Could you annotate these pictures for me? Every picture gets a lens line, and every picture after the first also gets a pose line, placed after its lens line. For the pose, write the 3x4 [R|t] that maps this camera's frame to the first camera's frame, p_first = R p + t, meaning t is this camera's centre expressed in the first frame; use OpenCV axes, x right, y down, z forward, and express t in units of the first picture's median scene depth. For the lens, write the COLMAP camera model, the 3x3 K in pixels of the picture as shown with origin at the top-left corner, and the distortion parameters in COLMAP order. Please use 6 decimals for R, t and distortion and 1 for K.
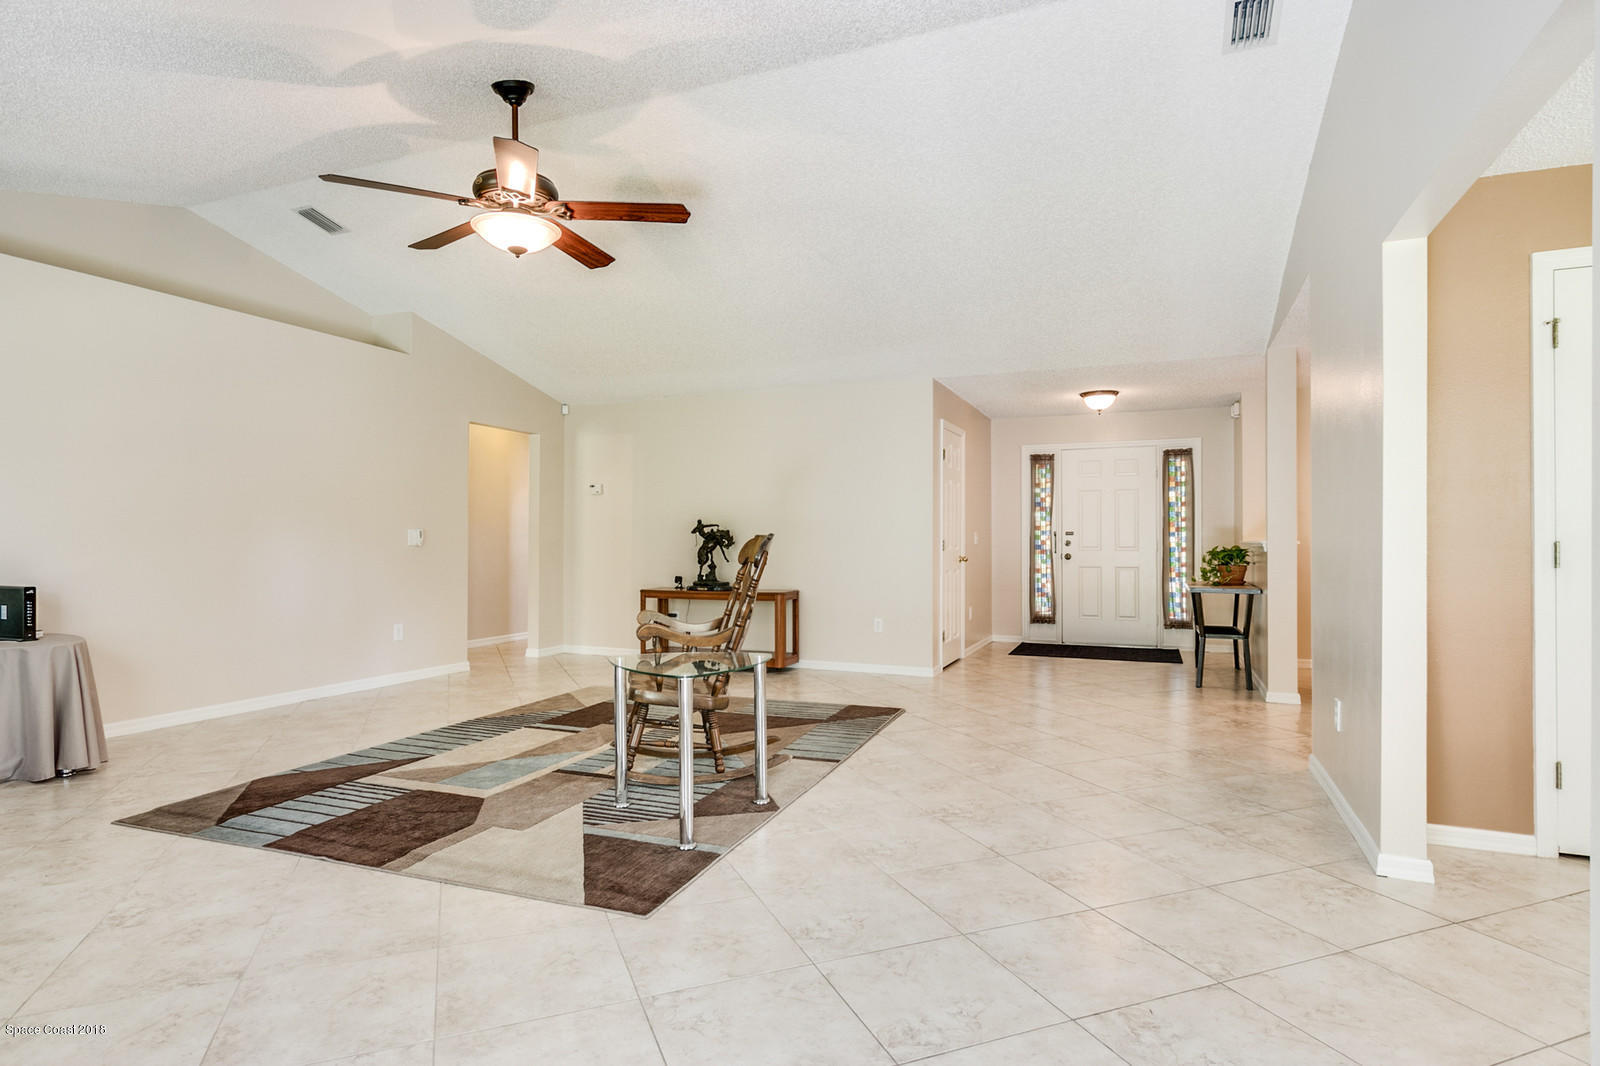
lens RADIAL K [[860.7, 0, 771.3], [0, 860.7, 533.6], [0, 0, 1]] dist [0.002640, -0.000707]
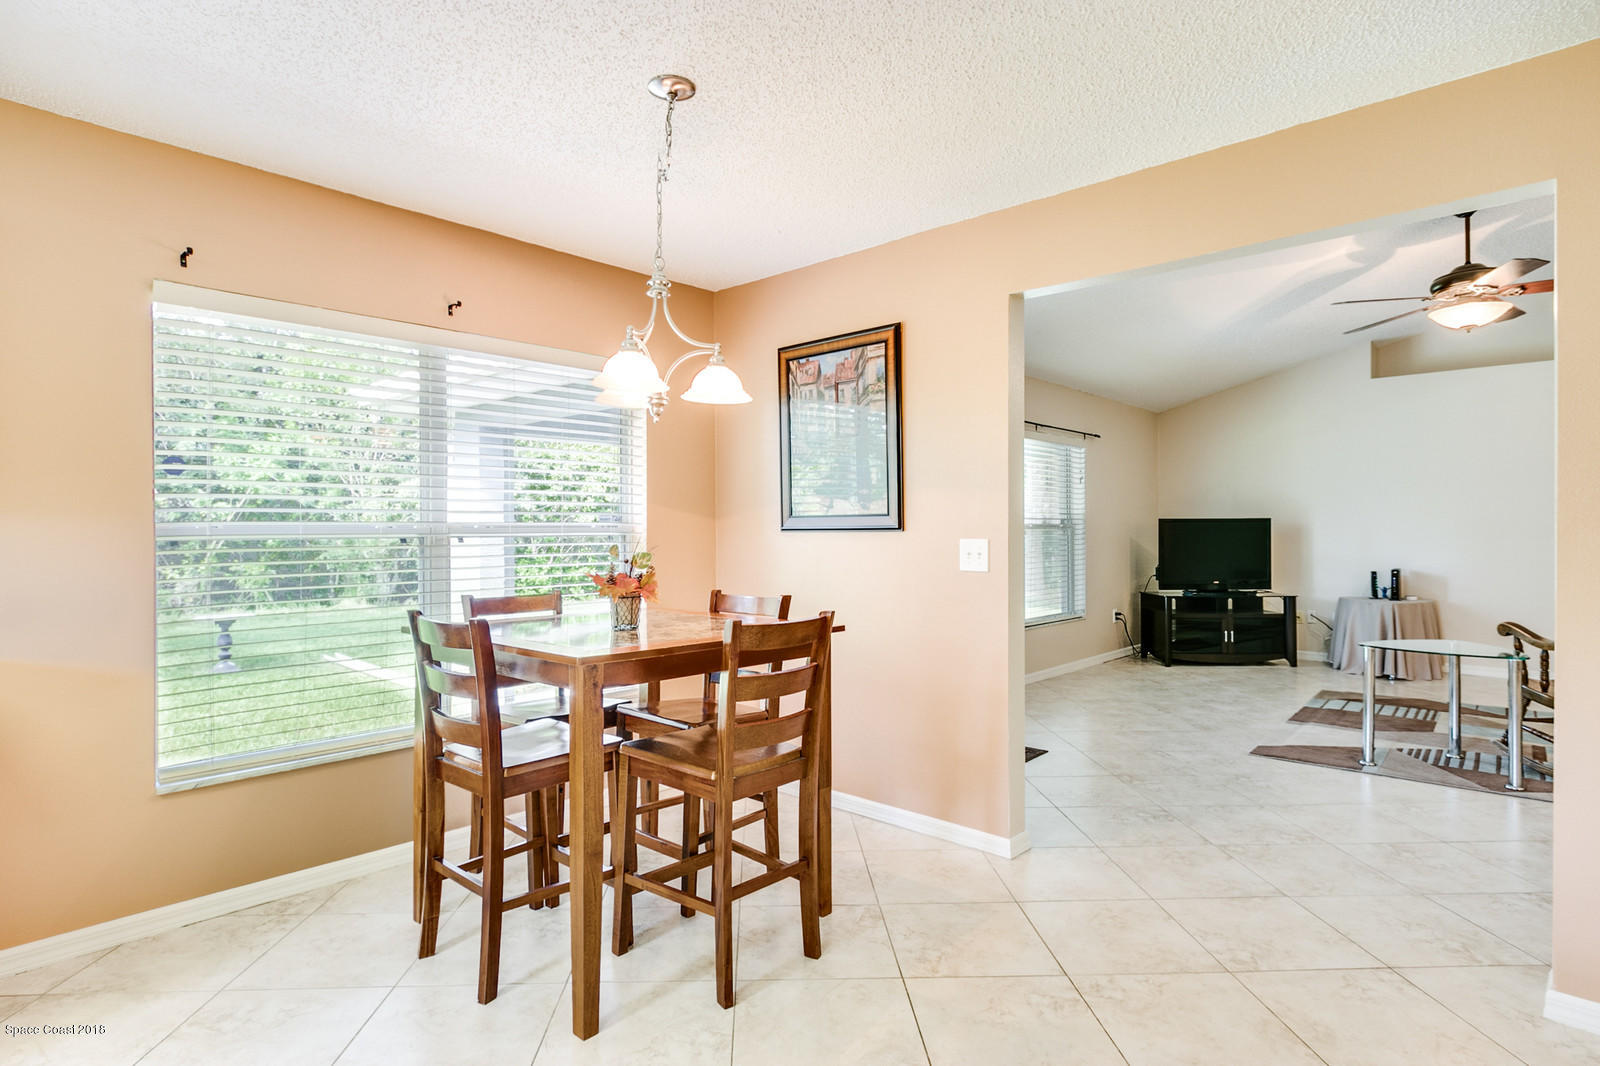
lens RADIAL K [[842.4, 0, 788.8], [0, 842.4, 531.9], [0, 0, 1]] dist [0.003008, 0.001485]
pose [[-0.336965, 0.002734, -0.941513, 1.261712], [0.008014, 0.999968, 0.000036, -0.026095], [0.941483, -0.007533, -0.336977, 0.456978]]
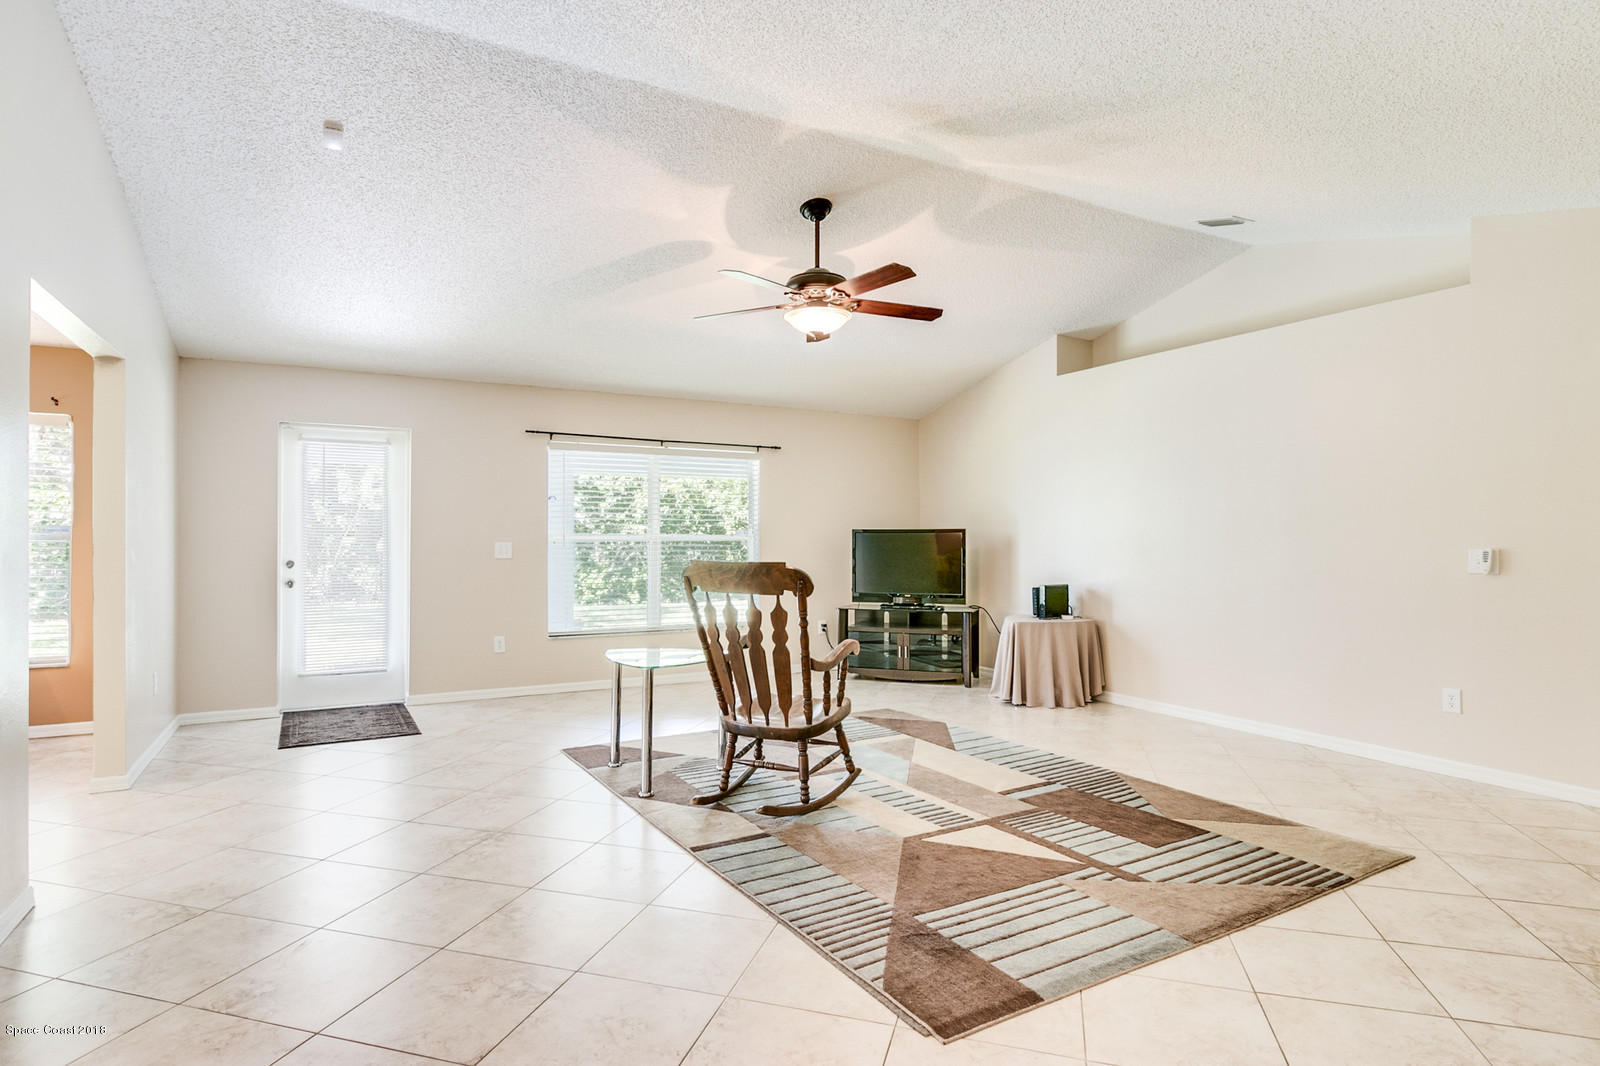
lens RADIAL K [[842.4, 0, 788.8], [0, 842.4, 531.9], [0, 0, 1]] dist [0.003008, 0.001485]
pose [[-0.615553, -0.007089, -0.788064, 0.708973], [0.004659, 0.999909, -0.012633, -0.020133], [0.788082, -0.011448, -0.615464, 1.731818]]
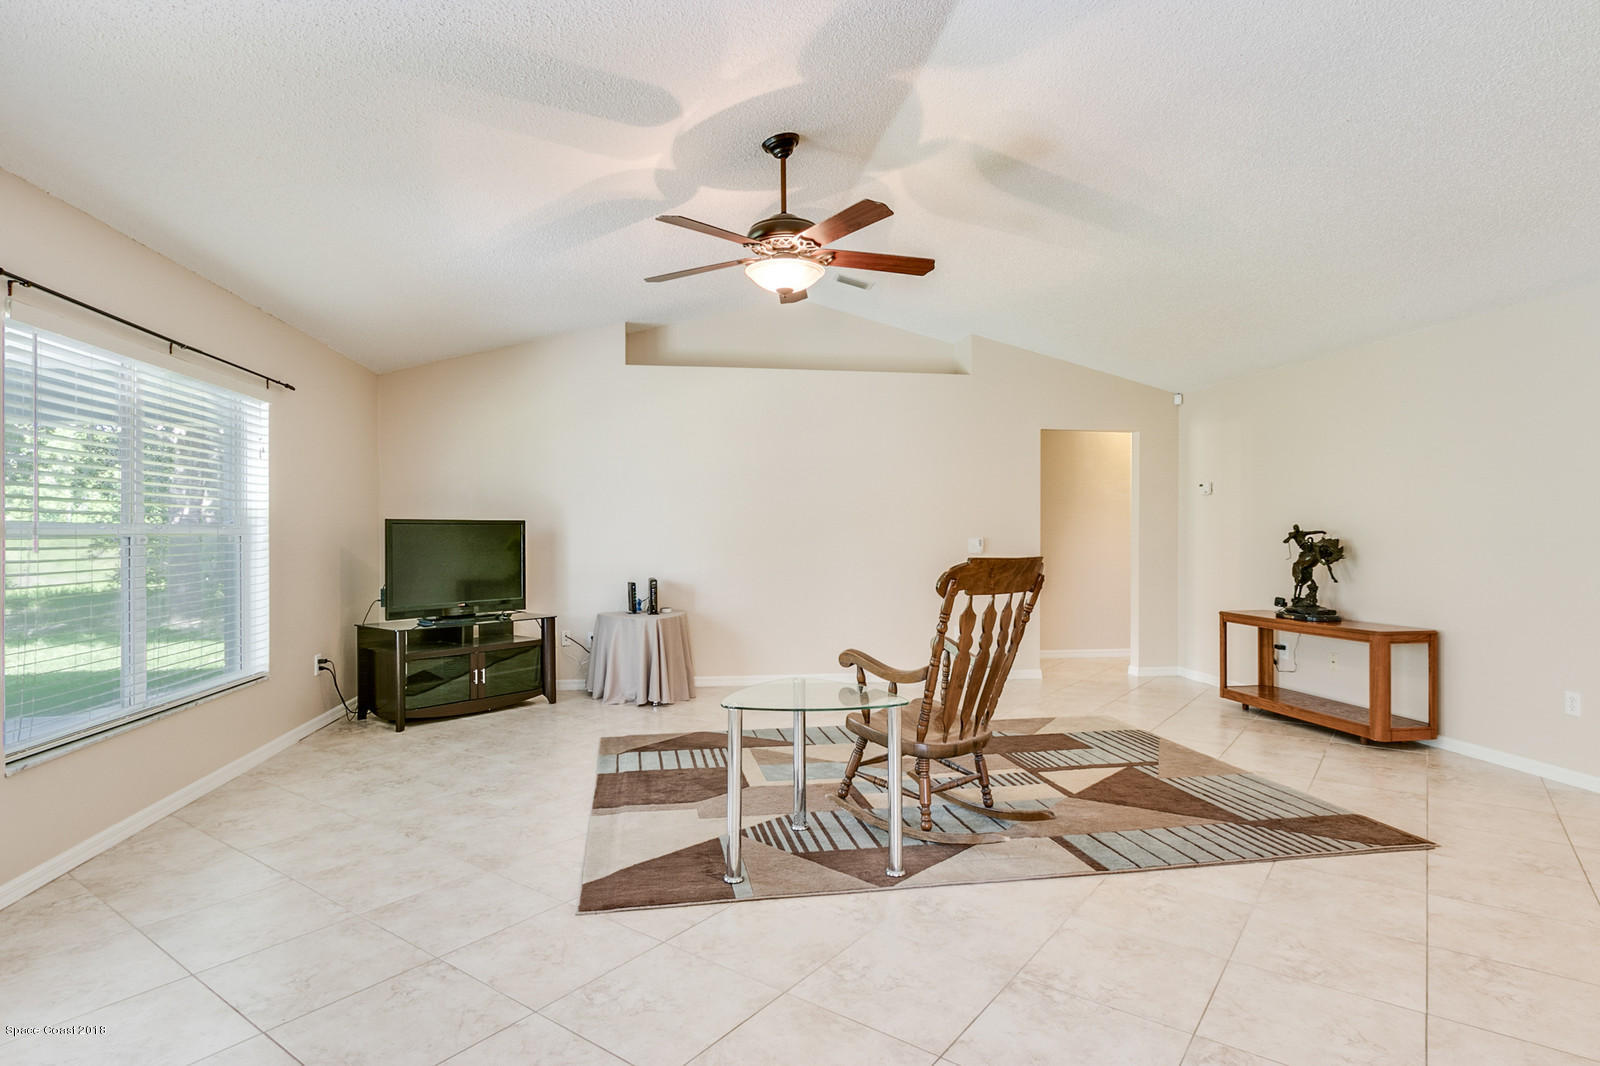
lens RADIAL K [[842.4, 0, 788.8], [0, 842.4, 531.9], [0, 0, 1]] dist [0.003008, 0.001485]
pose [[0.524429, -0.002247, -0.851451, 0.607799], [0.006505, 0.999978, 0.001368, -0.026856], [0.851430, -0.006256, 0.524432, 0.446026]]
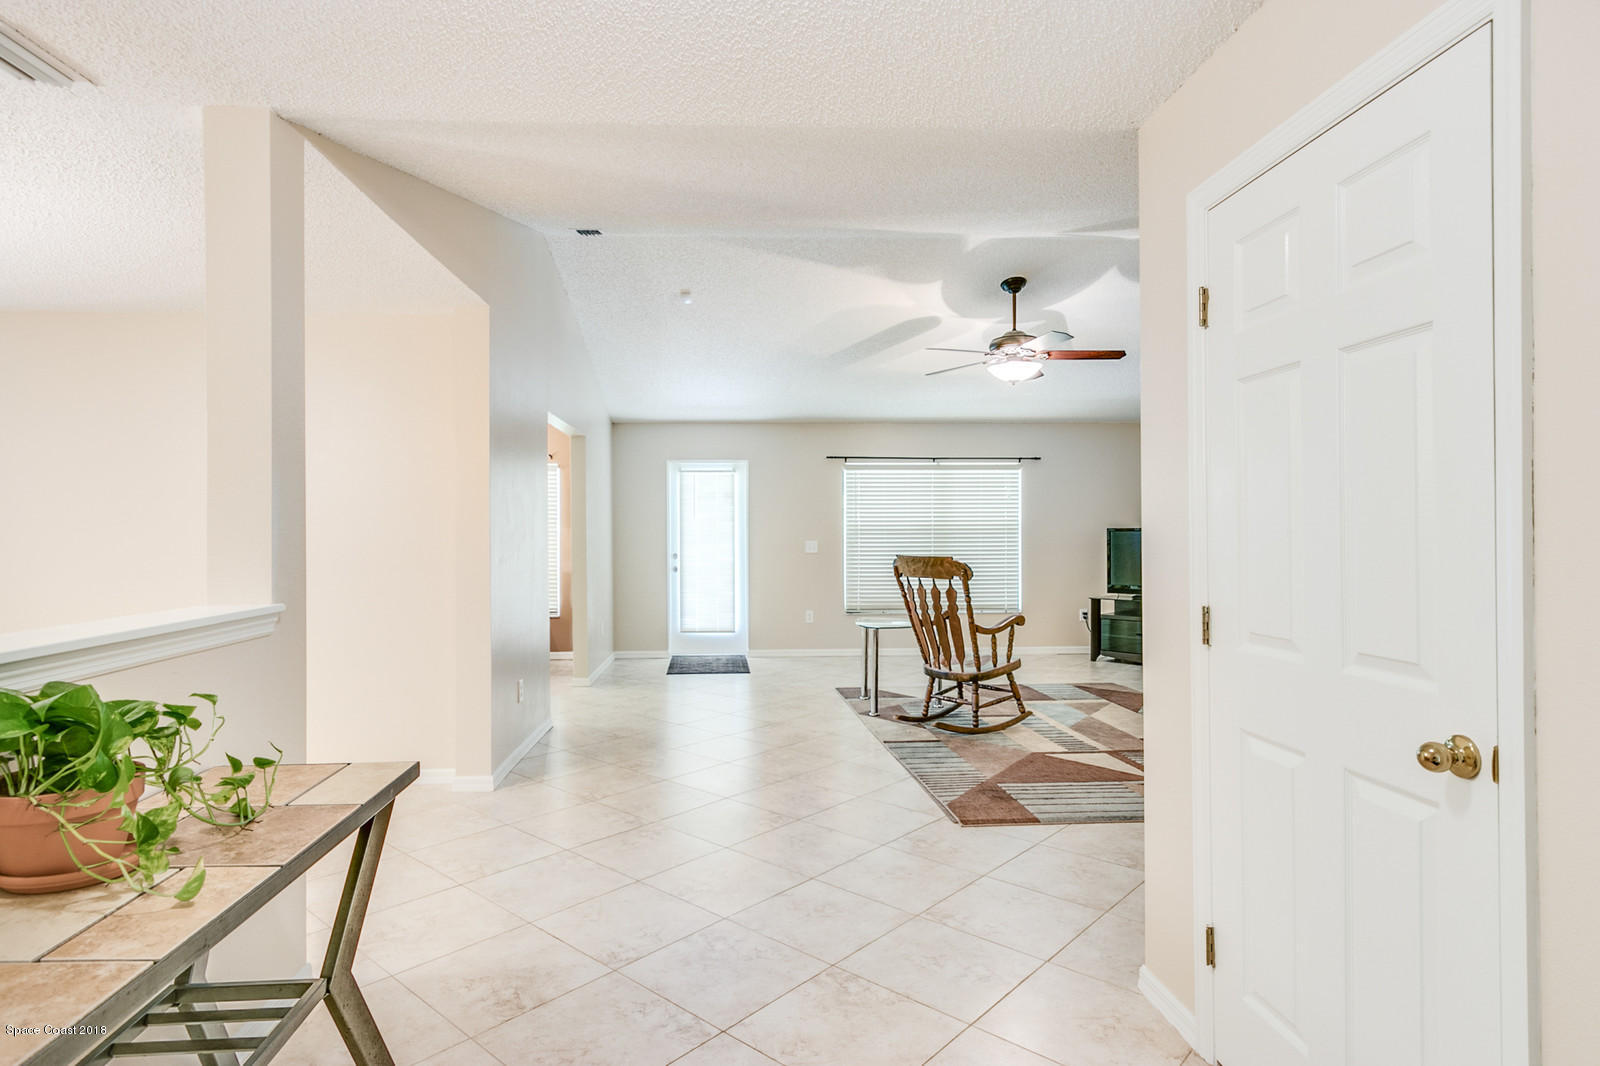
lens RADIAL K [[860.7, 0, 771.3], [0, 860.7, 533.6], [0, 0, 1]] dist [0.002640, -0.000707]
pose [[-0.897728, 0.004742, -0.440524, 0.848186], [0.008065, 0.999951, -0.005673, -0.029988], [0.440476, -0.008645, -0.897723, 2.269062]]
